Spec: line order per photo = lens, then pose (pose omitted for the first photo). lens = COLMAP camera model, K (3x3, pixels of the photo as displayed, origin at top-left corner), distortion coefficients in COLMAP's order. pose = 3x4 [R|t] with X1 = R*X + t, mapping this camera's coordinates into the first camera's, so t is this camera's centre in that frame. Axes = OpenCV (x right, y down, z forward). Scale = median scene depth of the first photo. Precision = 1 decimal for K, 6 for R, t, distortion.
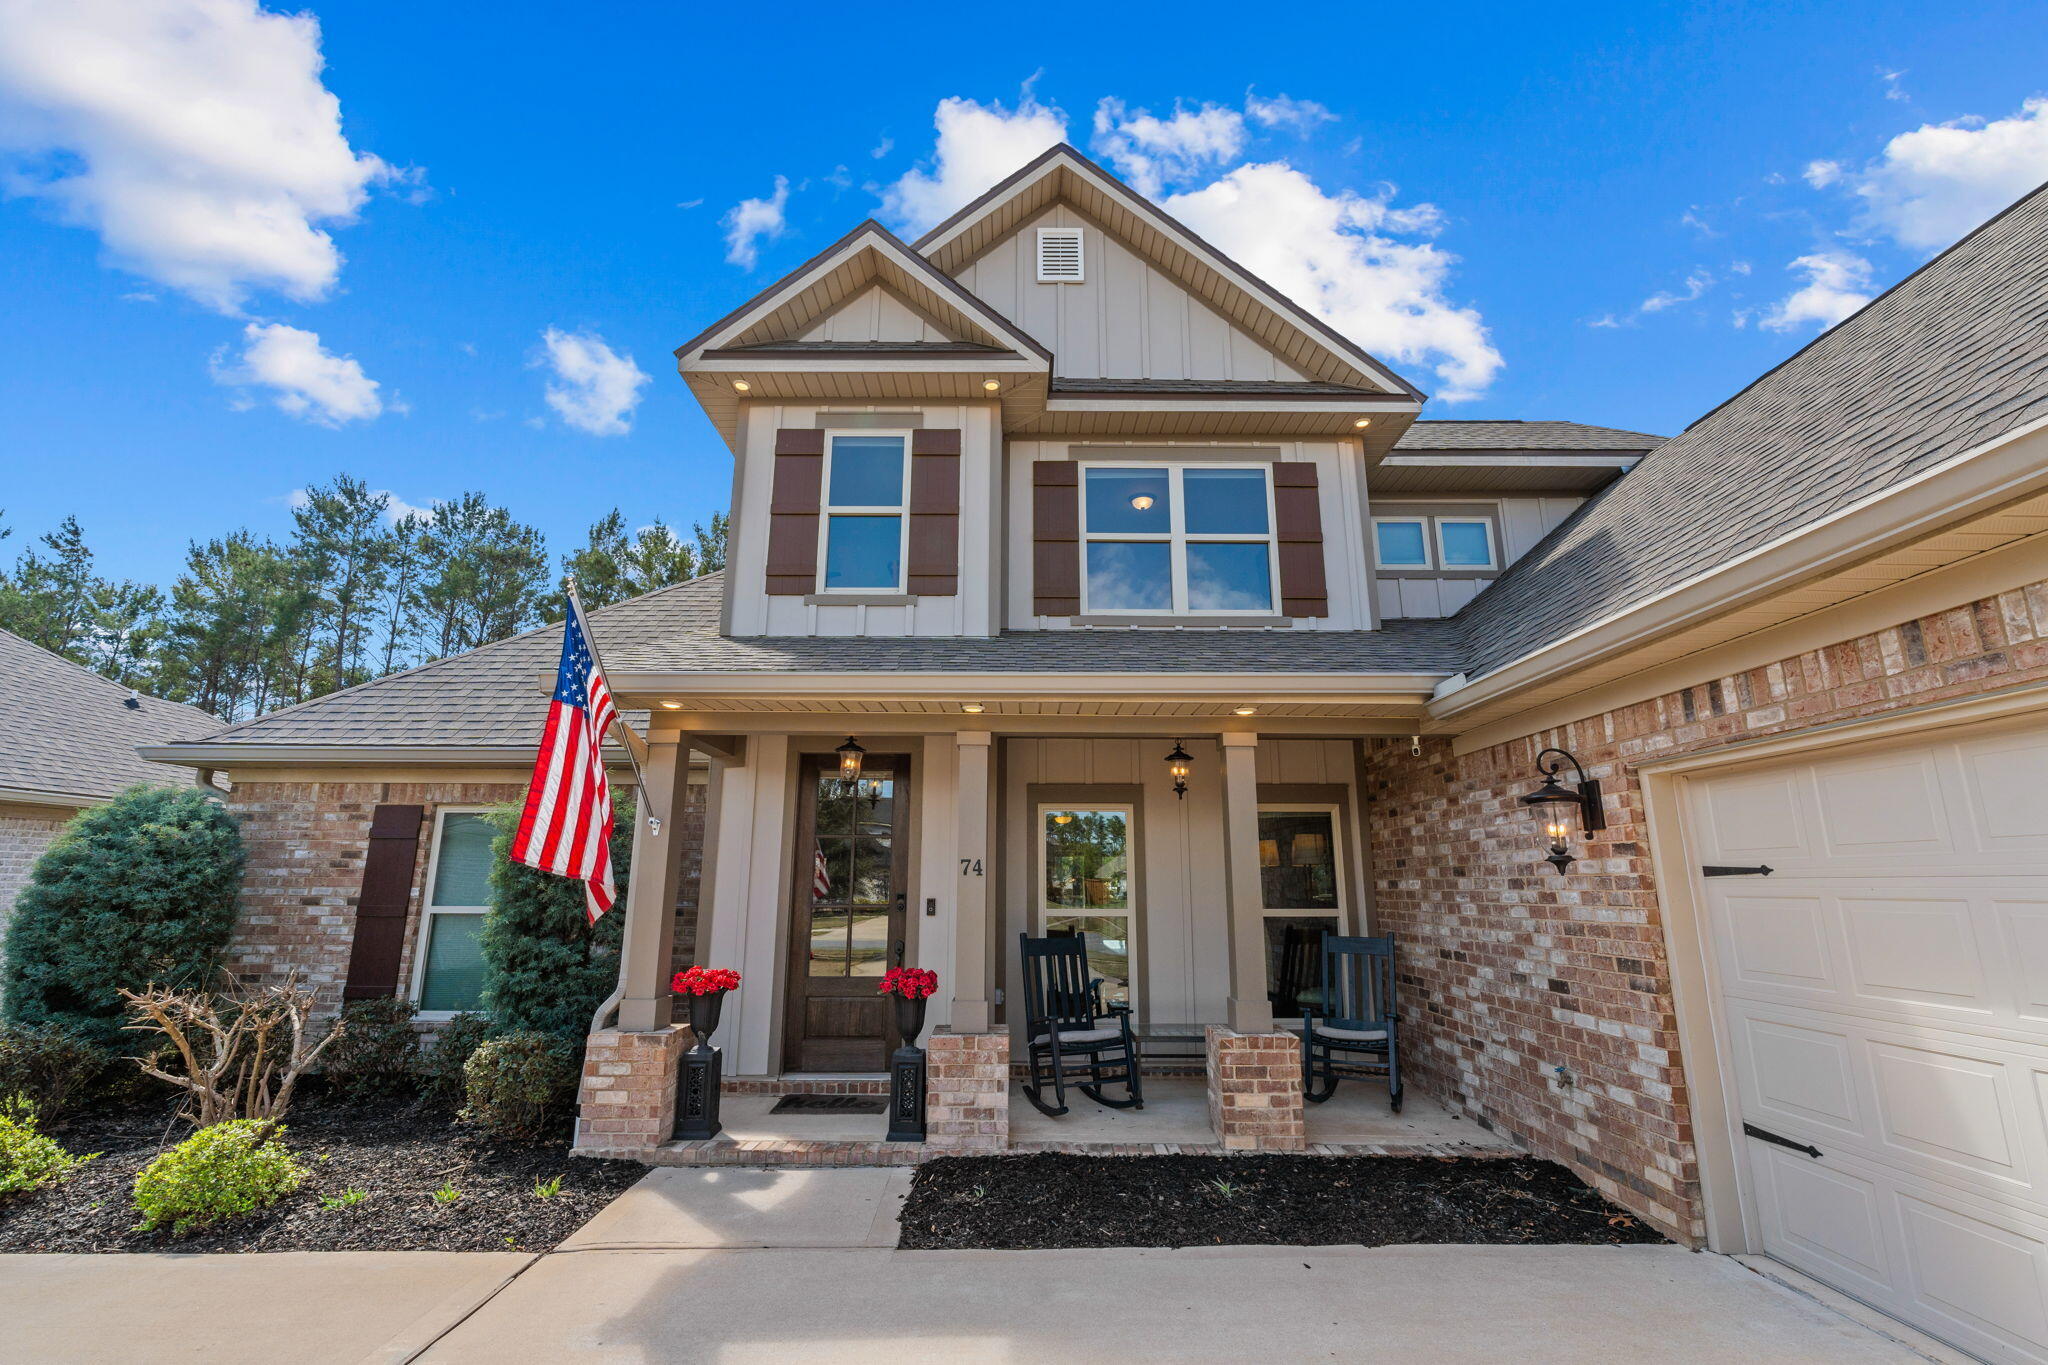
lens RADIAL K [[897.8, 0, 1016.4], [0, 897.8, 683.2], [0, 0, 1]] dist [-0.004040, 0.000055]
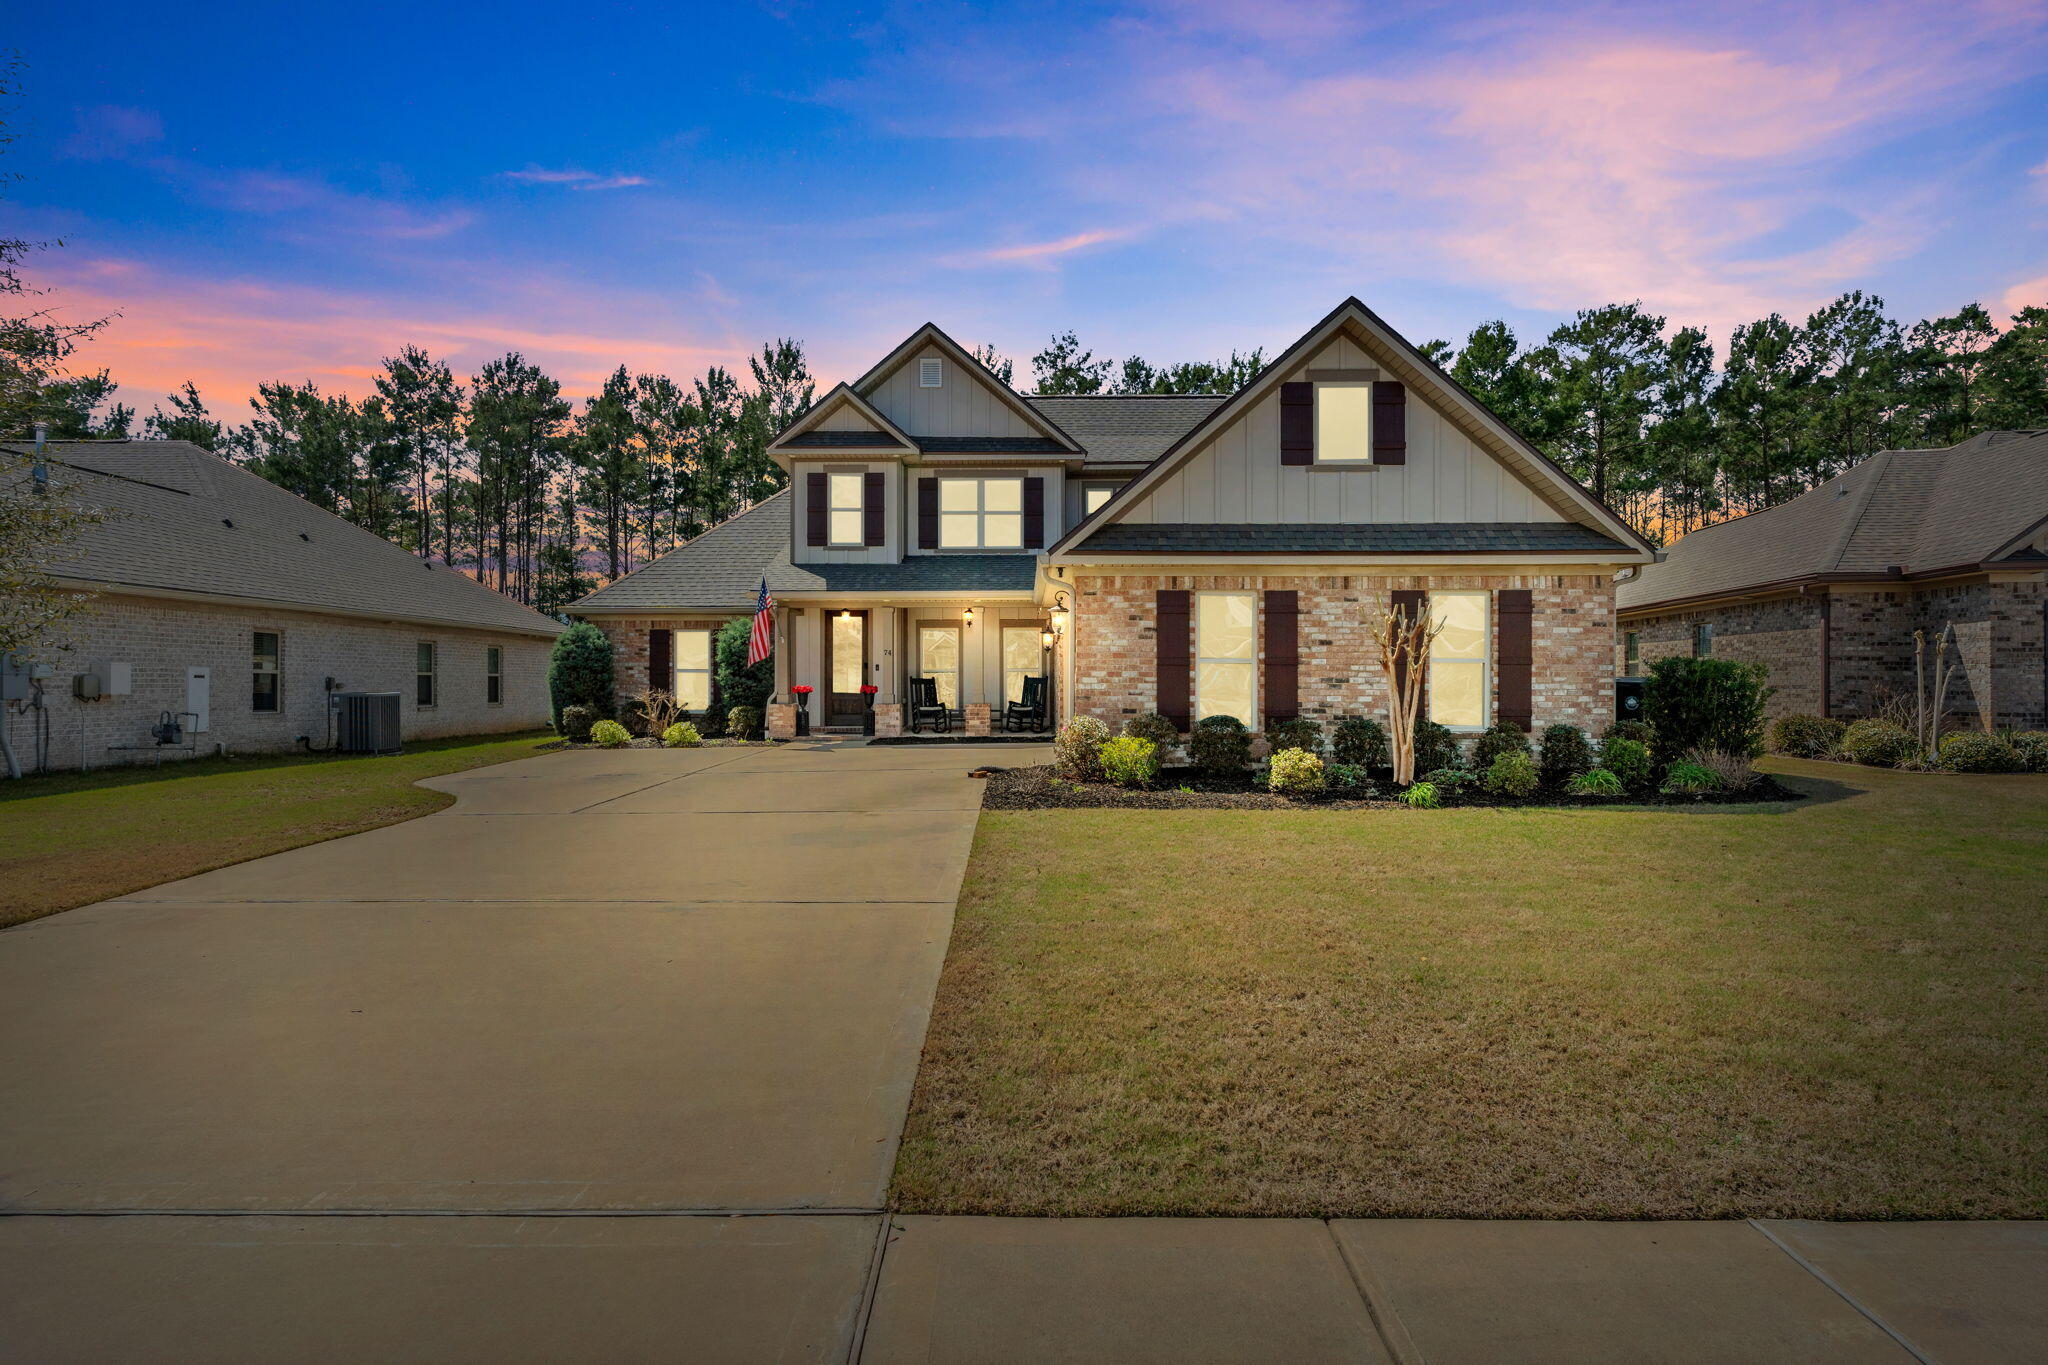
lens RADIAL K [[989.8, 0, 1024.0], [0, 989.8, 682.5], [0, 0, 1]] dist [-0.002142, -0.000055]
pose [[0.999802, -0.004209, 0.019432, 0.334330], [-0.000453, 0.972266, 0.233878, -0.467004], [-0.019878, -0.233840, 0.972072, -2.217427]]
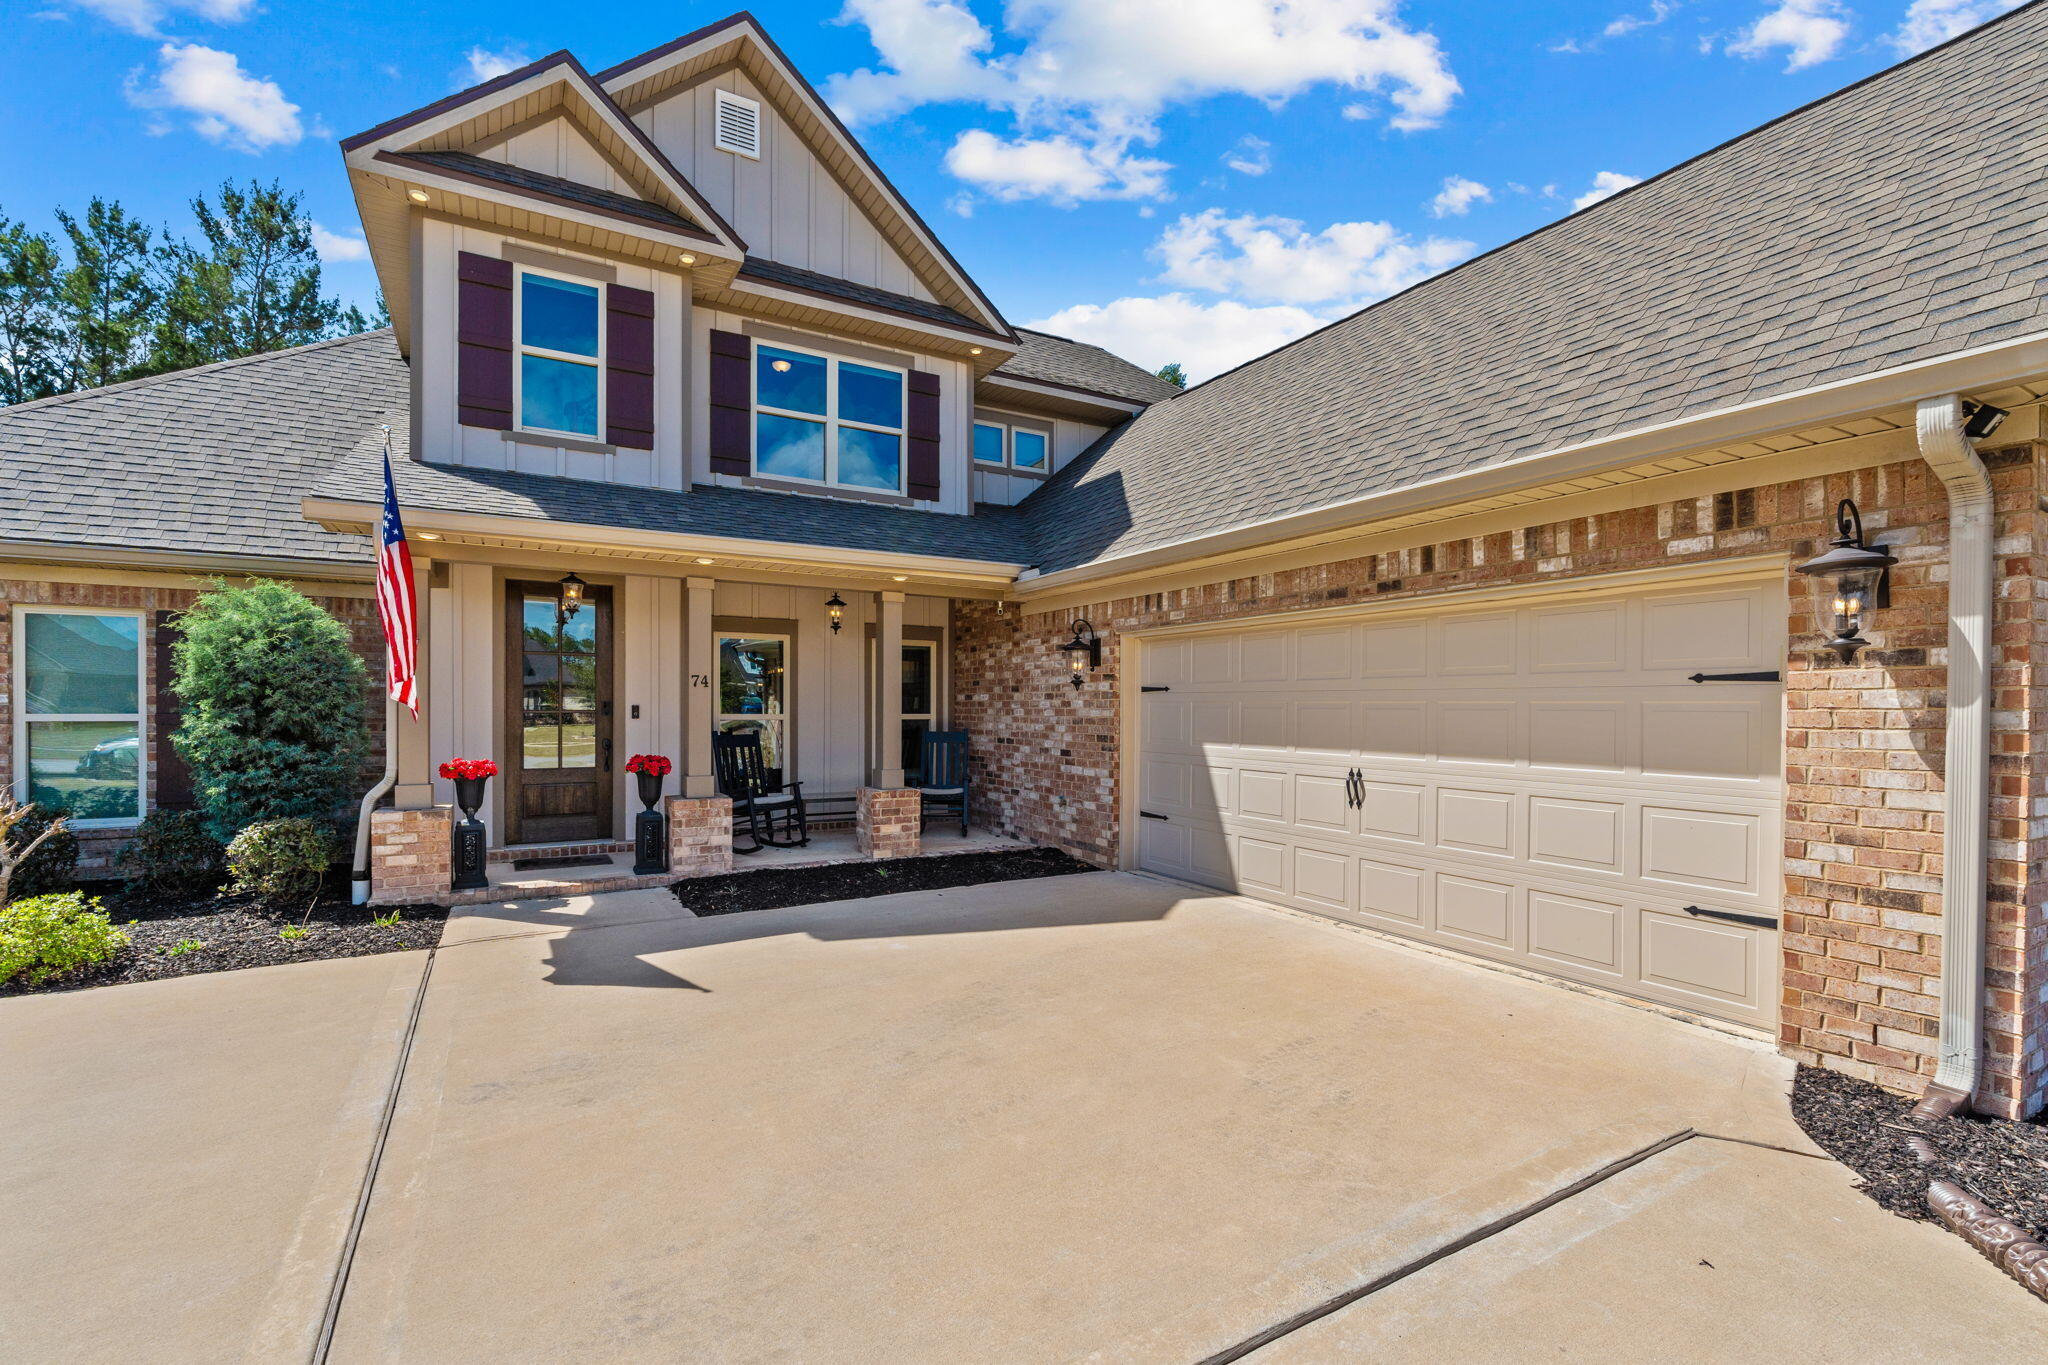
lens RADIAL K [[899.5, 0, 1023.0], [0, 899.5, 722.2], [0, 0, 1]] dist [-0.001102, 0.000175]
pose [[0.868737, -0.006515, 0.495232, -0.285240], [-0.112262, 0.971298, 0.209708, -0.068122], [-0.482384, -0.237777, 0.843071, -0.362470]]
